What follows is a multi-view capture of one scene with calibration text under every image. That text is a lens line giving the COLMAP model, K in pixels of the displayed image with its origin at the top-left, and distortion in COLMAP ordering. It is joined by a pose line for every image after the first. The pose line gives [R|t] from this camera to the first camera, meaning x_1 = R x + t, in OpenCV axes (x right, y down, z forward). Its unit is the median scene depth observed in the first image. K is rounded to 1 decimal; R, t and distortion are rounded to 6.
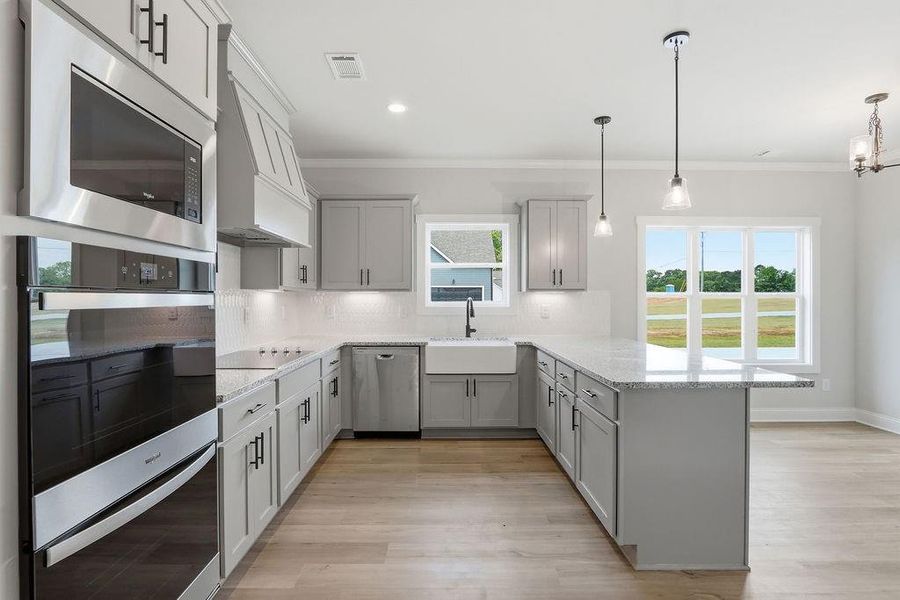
lens RADIAL K [[422.1, 0, 441.4], [0, 422.1, 298.4], [0, 0, 1]] dist [-0.016114, 0.002060]
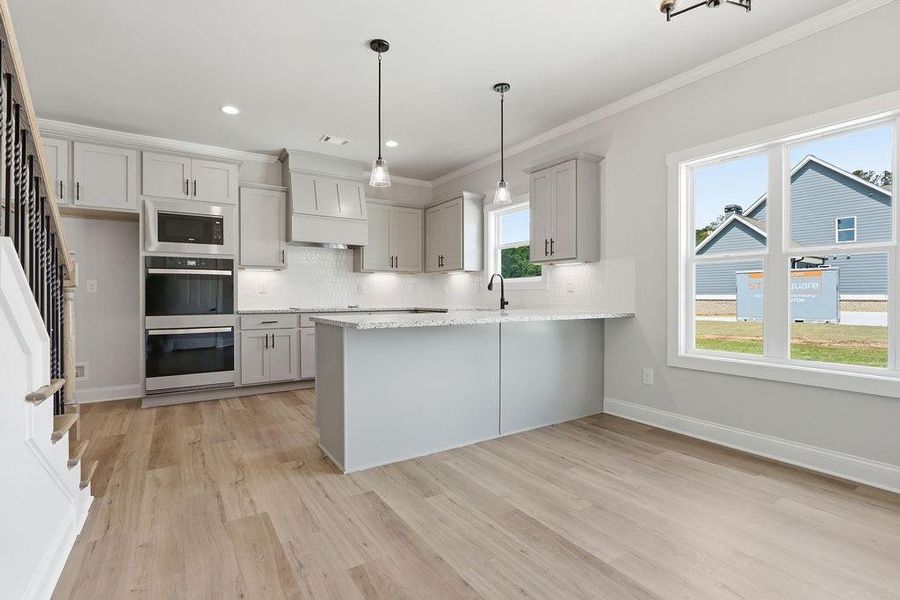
lens RADIAL K [[422.1, 0, 443.9], [0, 422.1, 300.6], [0, 0, 1]] dist [-0.016114, 0.002060]
pose [[0.533220, 0.009971, -0.845918, 1.031616], [0.000660, 0.999925, 0.012202, 0.062728], [0.845977, -0.007065, 0.533173, 0.308487]]
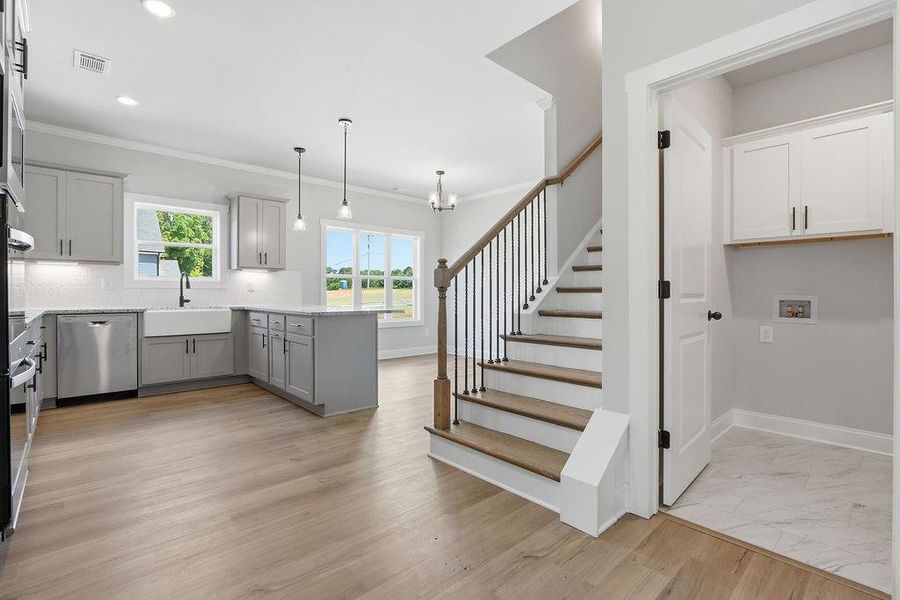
lens RADIAL K [[422.1, 0, 448.5], [0, 422.1, 295.9], [0, 0, 1]] dist [-0.016114, 0.002060]
pose [[0.737512, -0.001508, 0.675332, -0.192495], [-0.001084, 0.999994, 0.003417, 0.064469], [-0.675333, -0.003252, 0.737506, -0.367362]]
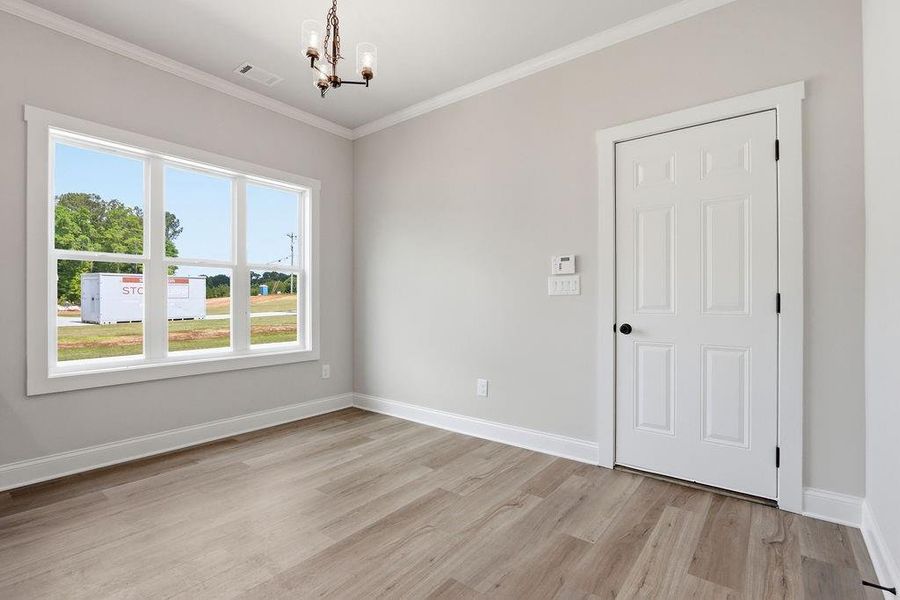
lens RADIAL K [[422.1, 0, 444.9], [0, 422.1, 300.1], [0, 0, 1]] dist [-0.016114, 0.002060]
pose [[0.627943, -0.001306, 0.778258, 0.451465], [0.001605, 0.999999, 0.000382, 0.065340], [-0.778257, 0.001009, 0.627944, 0.284524]]
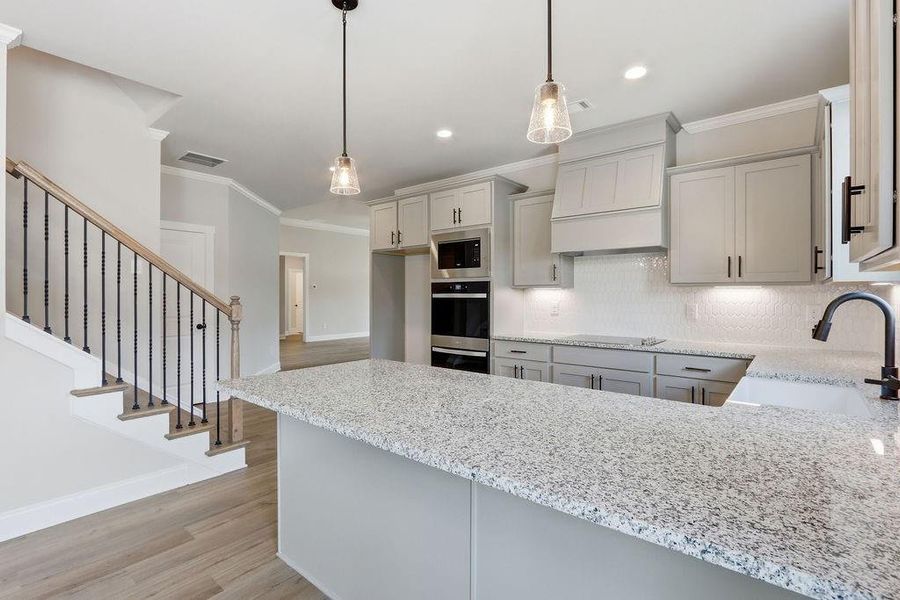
lens RADIAL K [[422.1, 0, 440.8], [0, 422.1, 298.7], [0, 0, 1]] dist [-0.016114, 0.002060]
pose [[-0.650558, 0.006935, -0.759425, 0.670068], [-0.000205, 0.999957, 0.009307, -0.000649], [0.759457, 0.006210, -0.650528, 1.047753]]
